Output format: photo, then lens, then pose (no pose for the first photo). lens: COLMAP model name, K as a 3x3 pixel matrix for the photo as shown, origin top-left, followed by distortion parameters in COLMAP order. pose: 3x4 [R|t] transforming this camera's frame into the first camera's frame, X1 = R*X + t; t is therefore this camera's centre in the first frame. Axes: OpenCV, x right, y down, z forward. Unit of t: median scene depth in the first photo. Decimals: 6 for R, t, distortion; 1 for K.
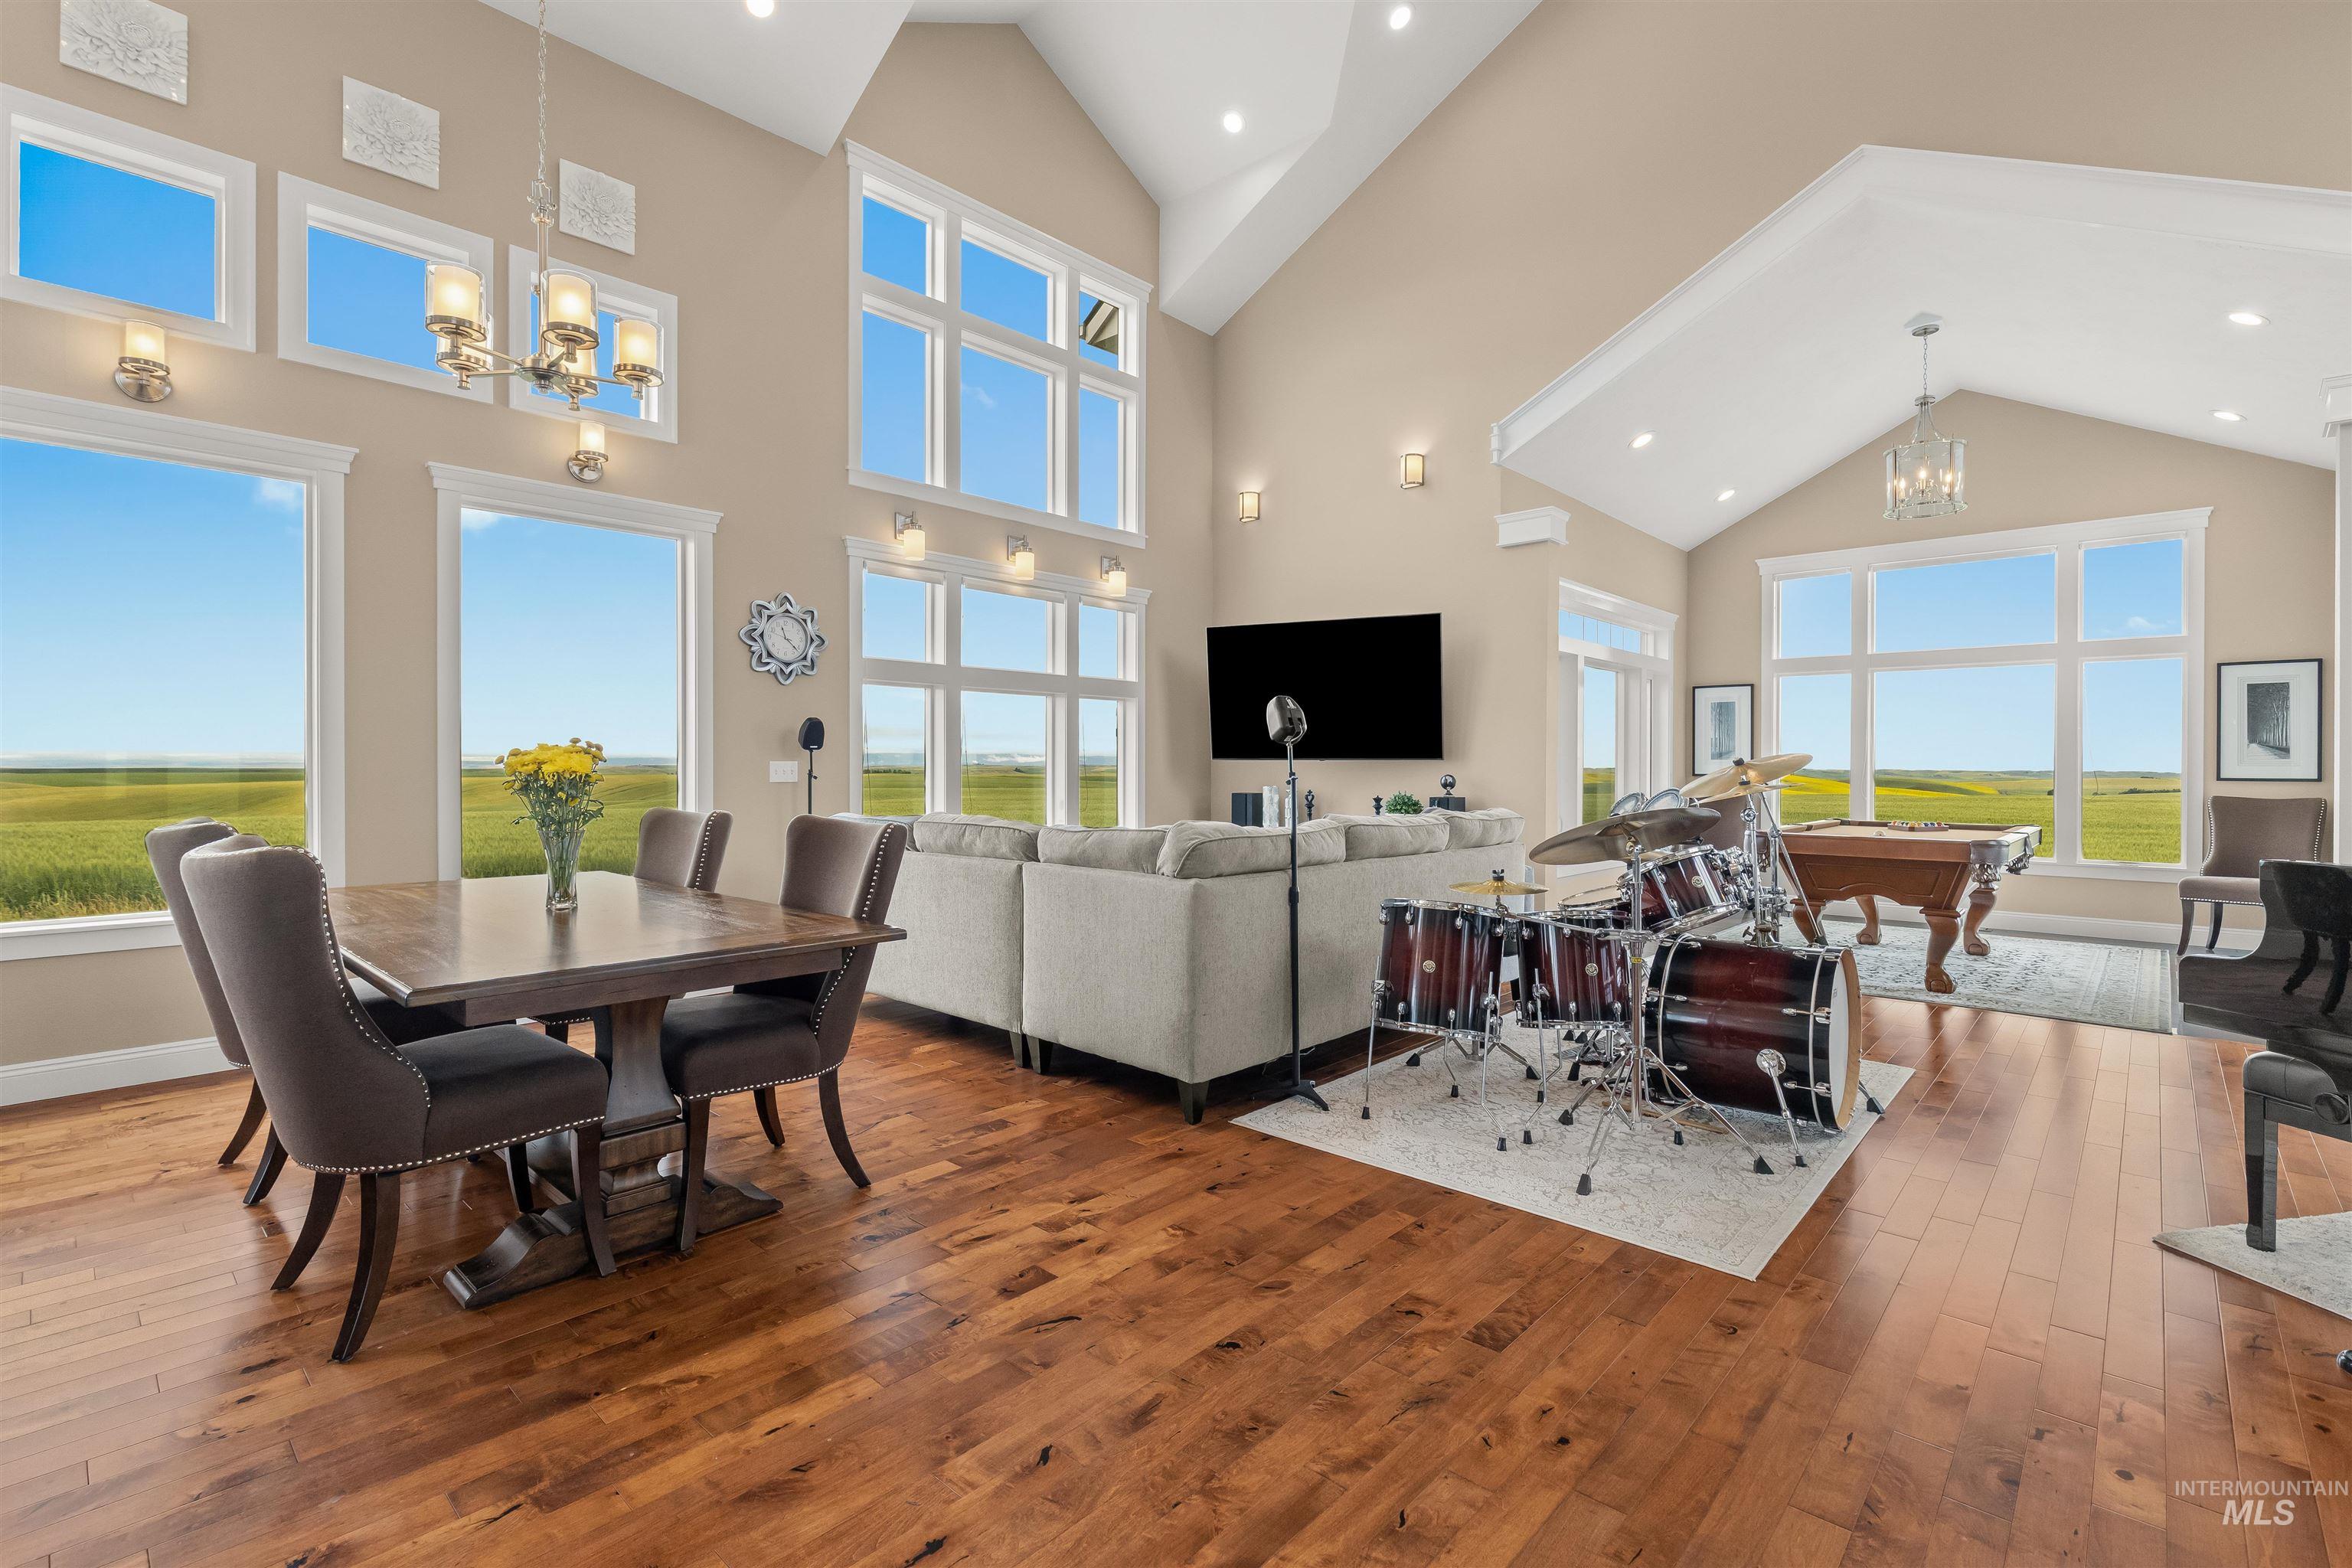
lens RADIAL K [[1057.8, 0, 1182.6], [0, 1057.8, 764.2], [0, 0, 1]] dist [-0.001900, -0.000818]
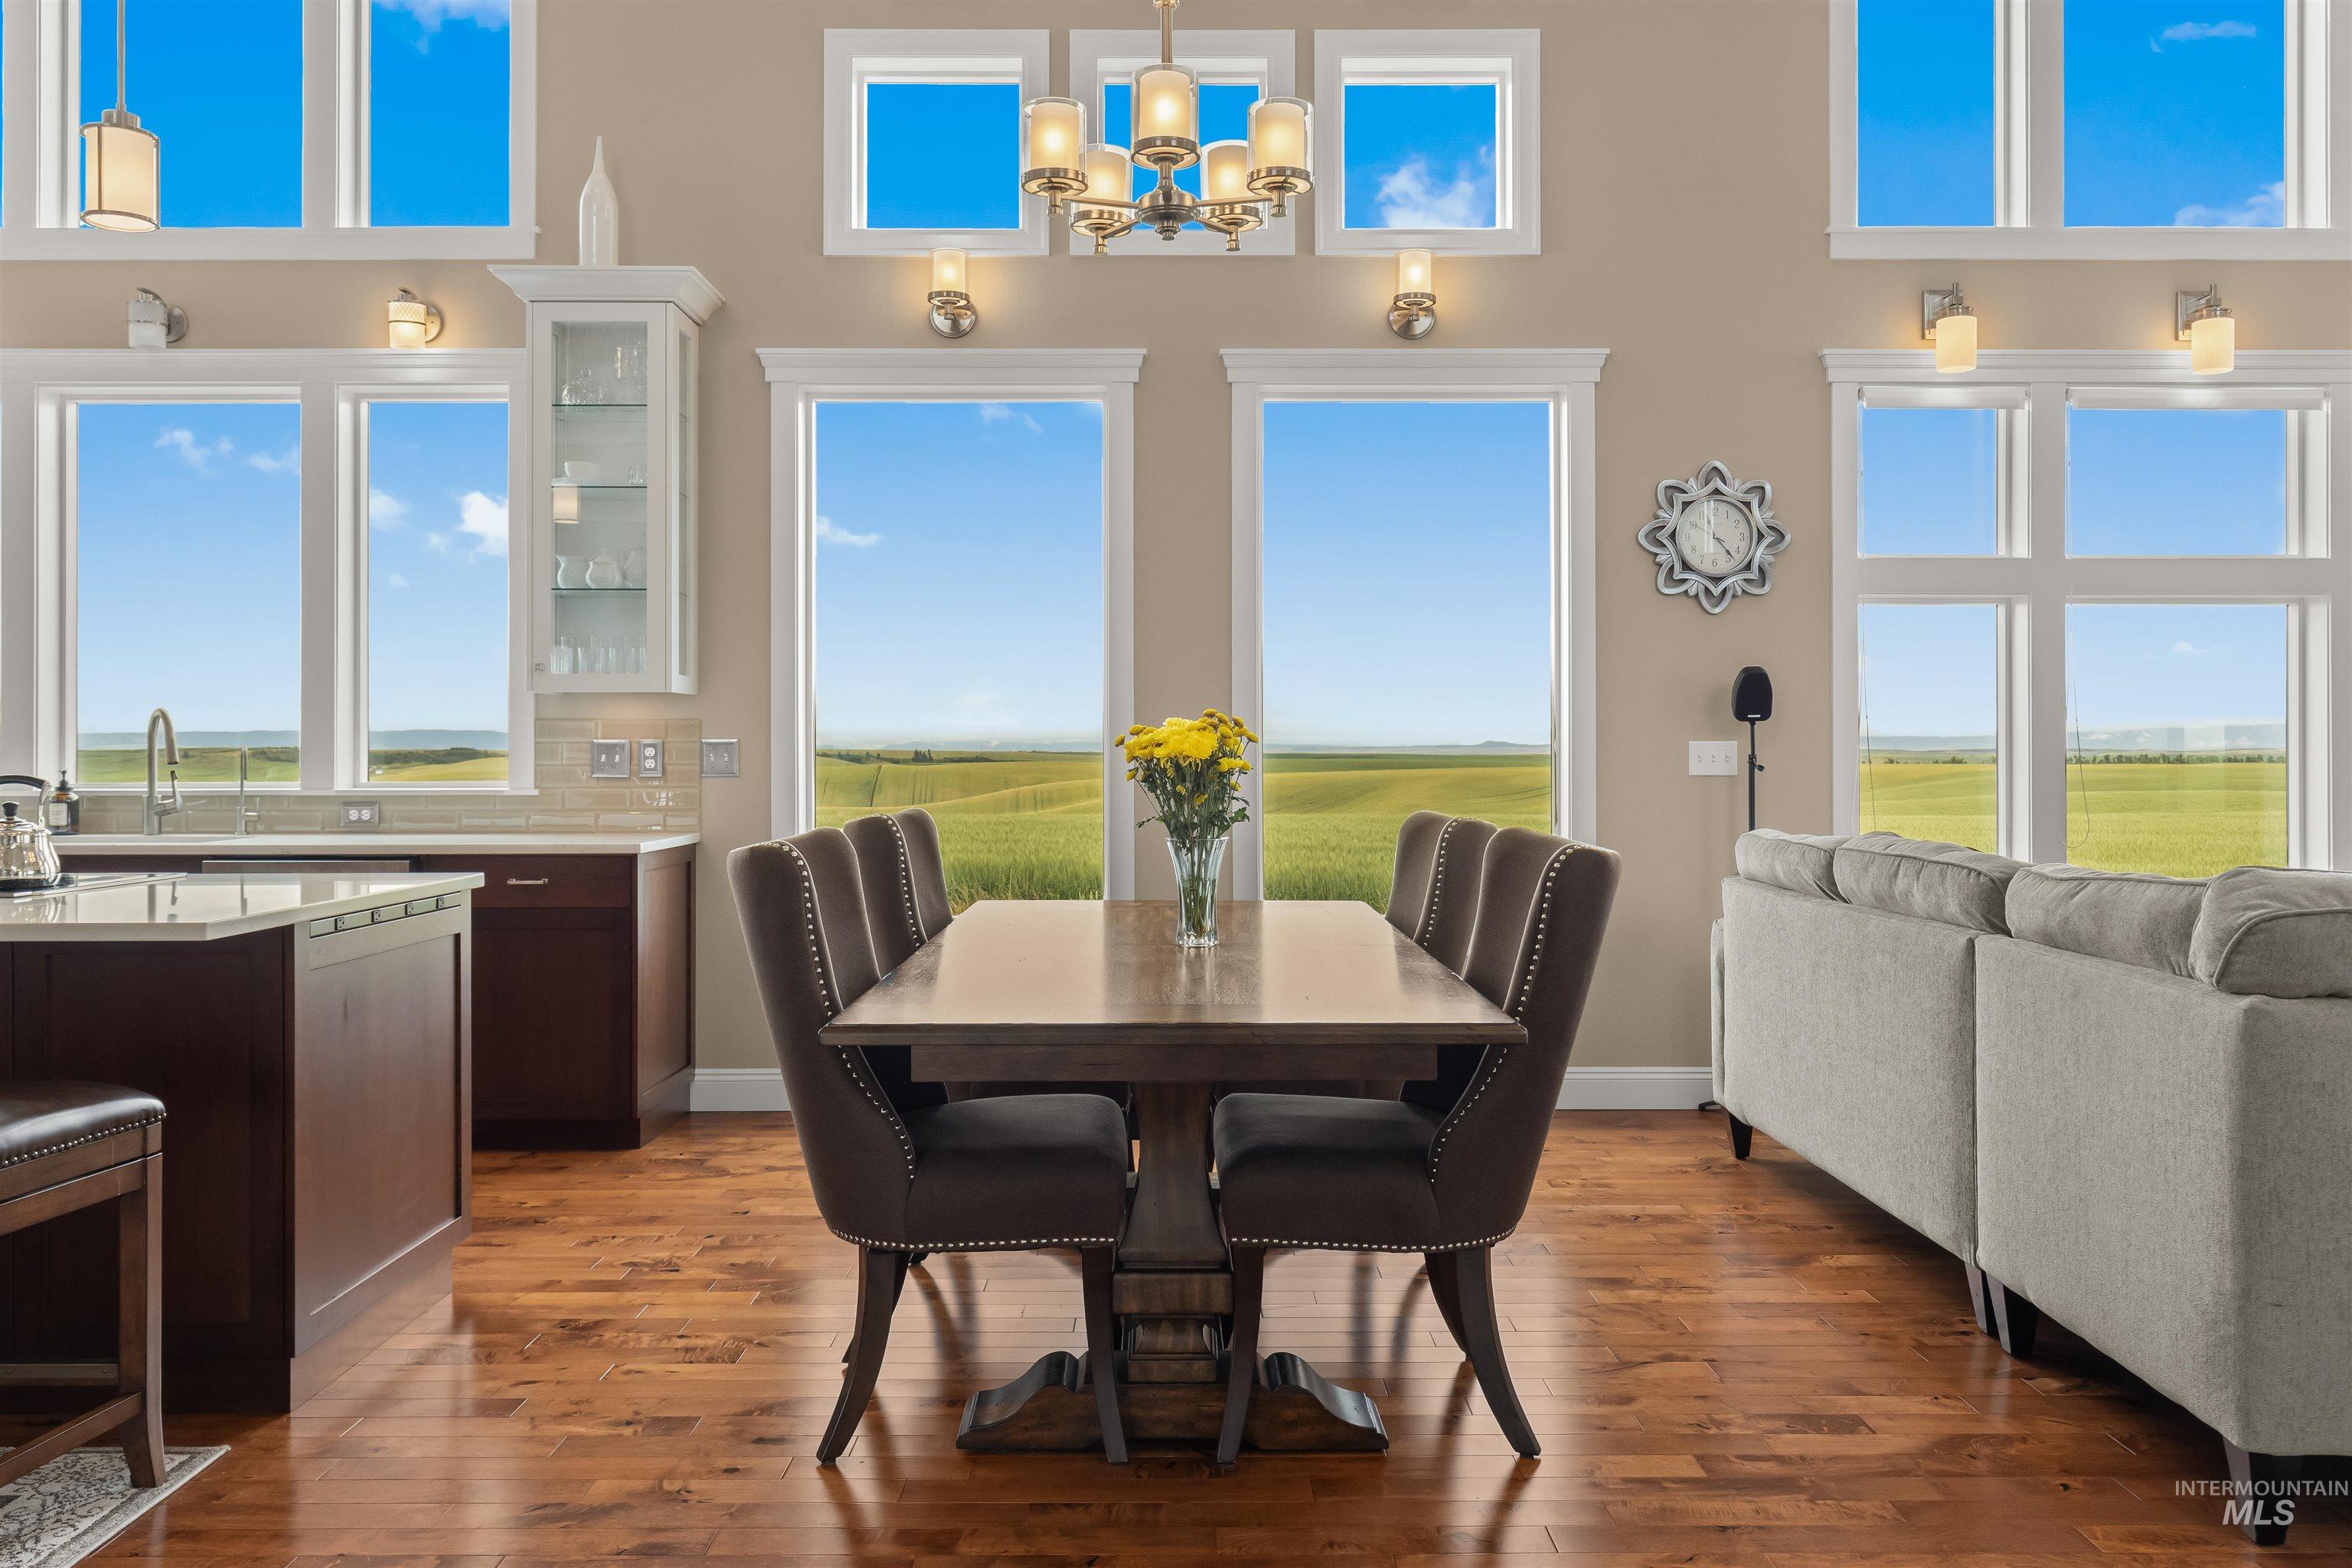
lens RADIAL K [[1745.8, 0, 1174.8], [0, 1745.8, 741.0], [0, 0, 1]] dist [0.034069, -0.064086]
pose [[0.678627, -0.004617, -0.734469, 0.149106], [0.003046, 0.999989, -0.003471, 0.000131], [0.734477, 0.000119, 0.678634, 0.094930]]
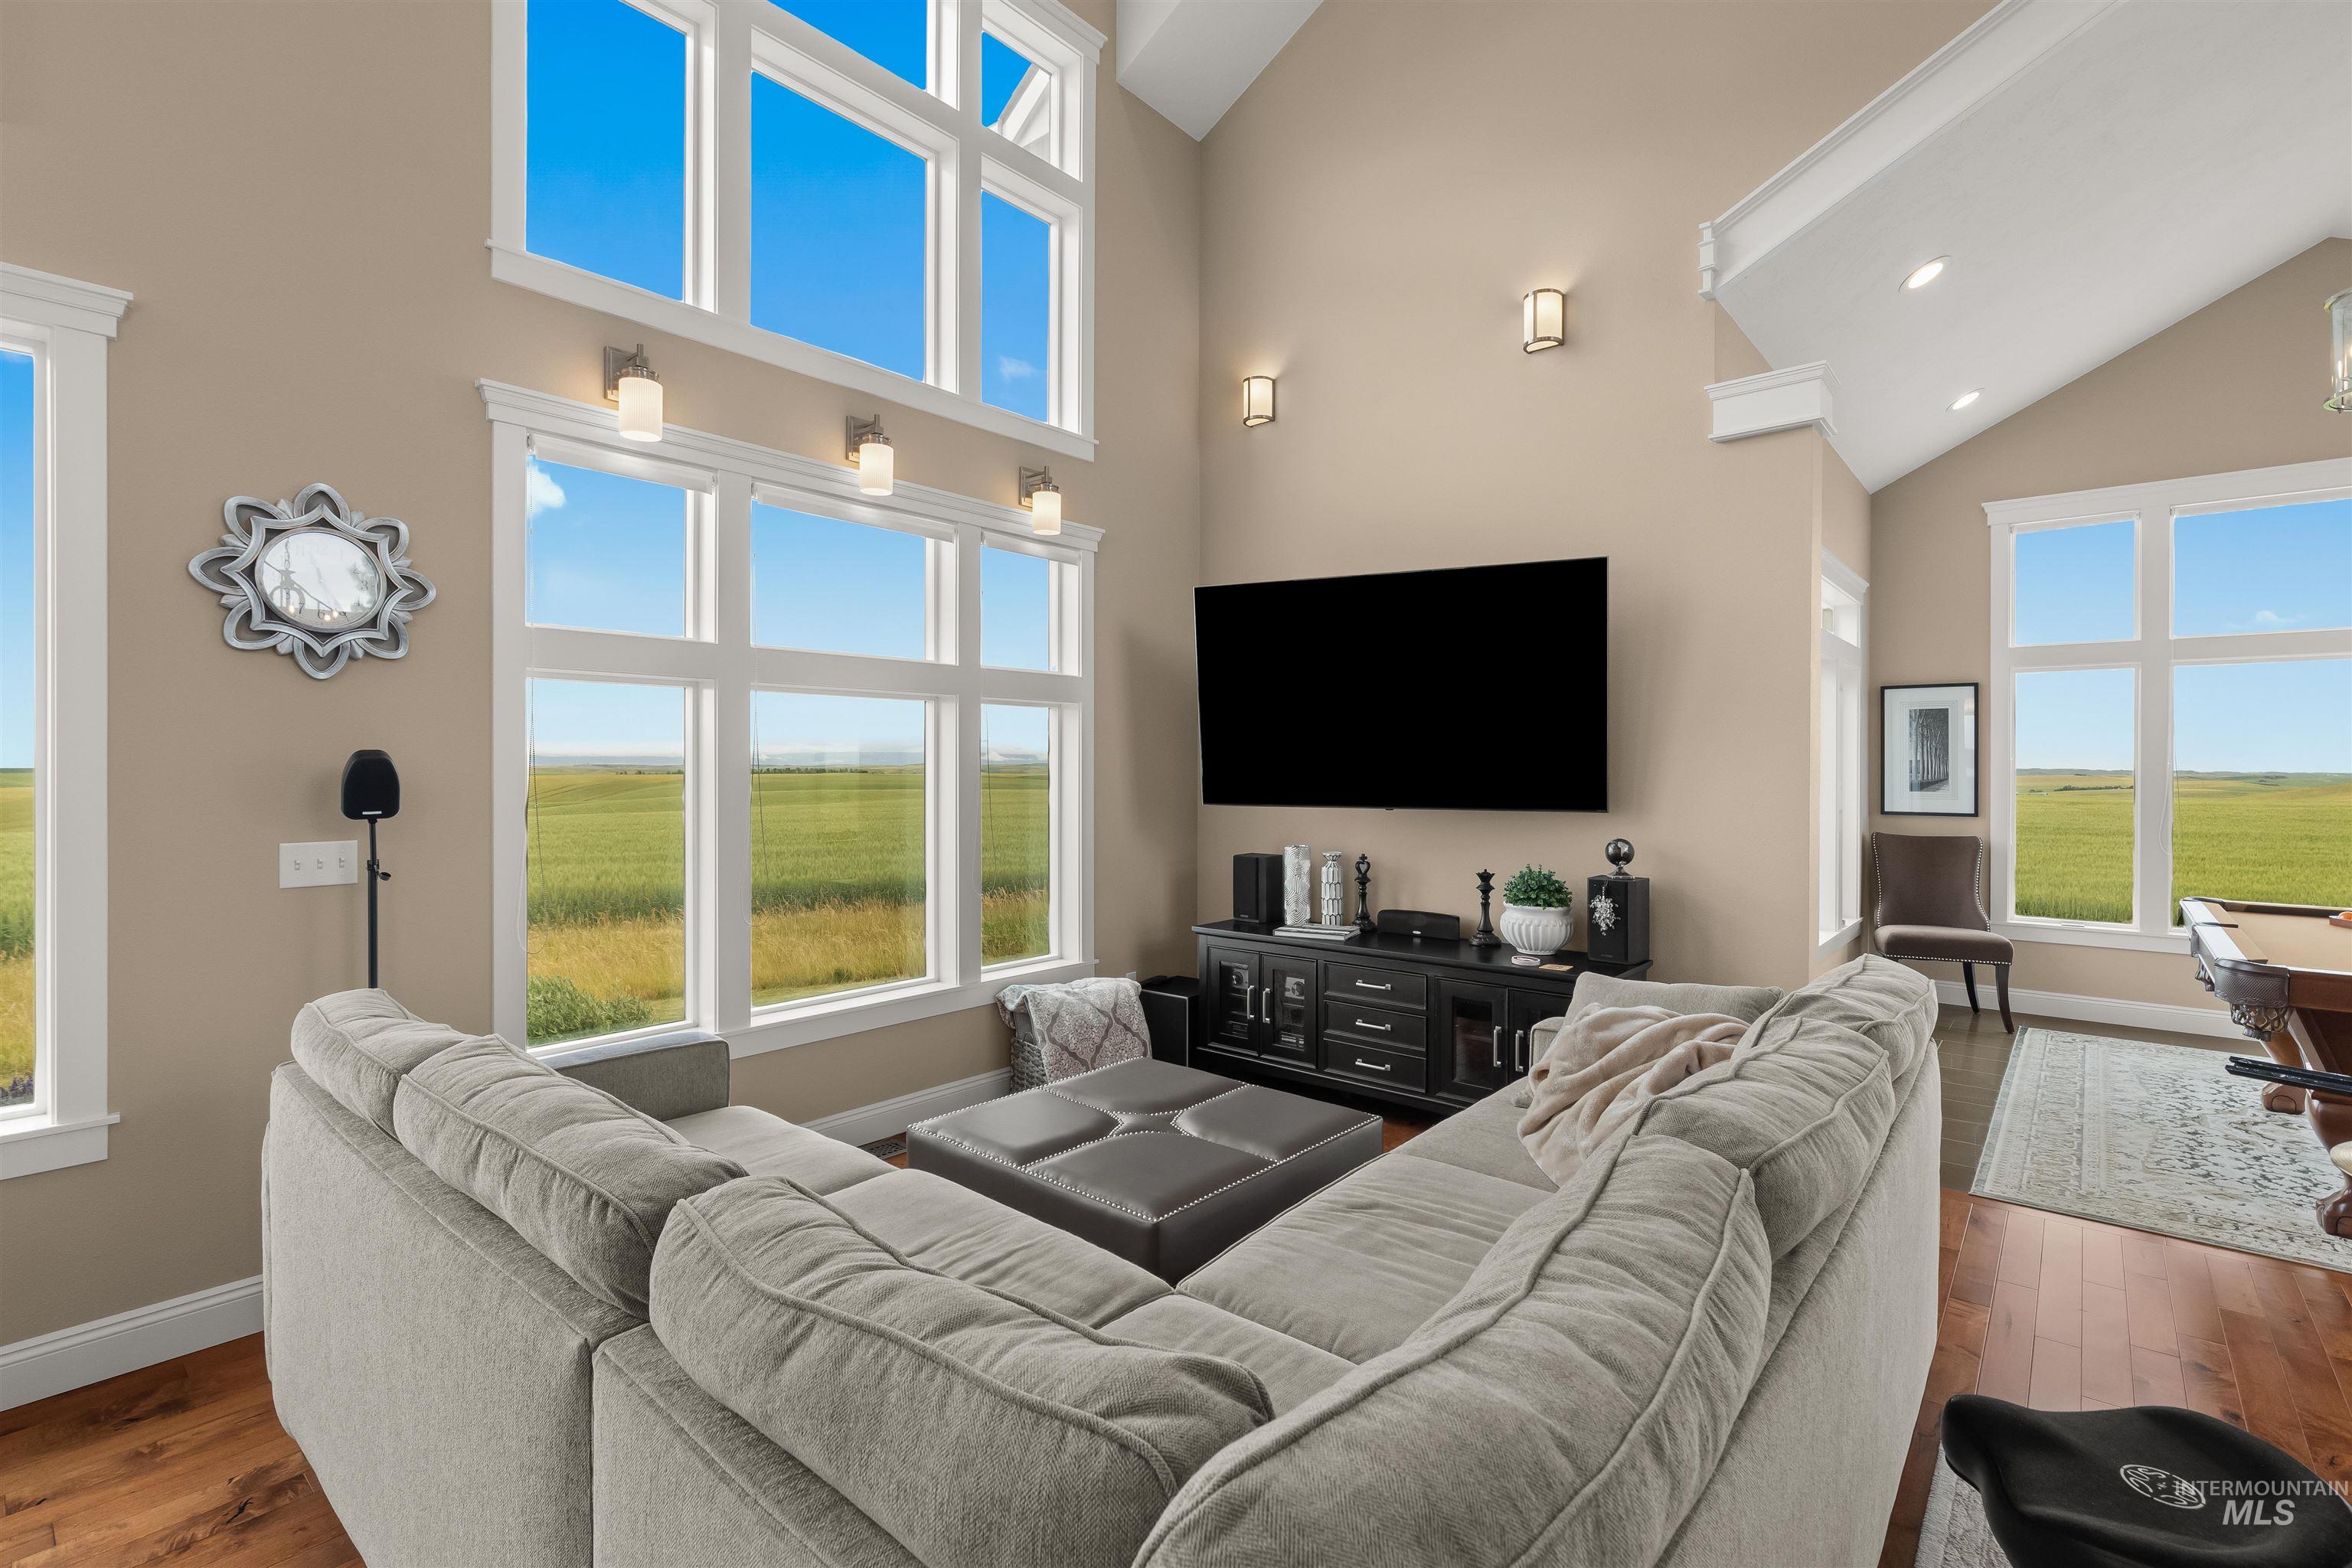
lens RADIAL K [[1057.8, 0, 1182.6], [0, 1057.8, 764.2], [0, 0, 1]] dist [-0.001900, -0.000818]
pose [[0.999284, 0.000231, 0.037846, -0.009253], [-0.000412, 0.999989, 0.004761, -0.039520], [-0.037844, -0.004774, 0.999272, 0.513810]]
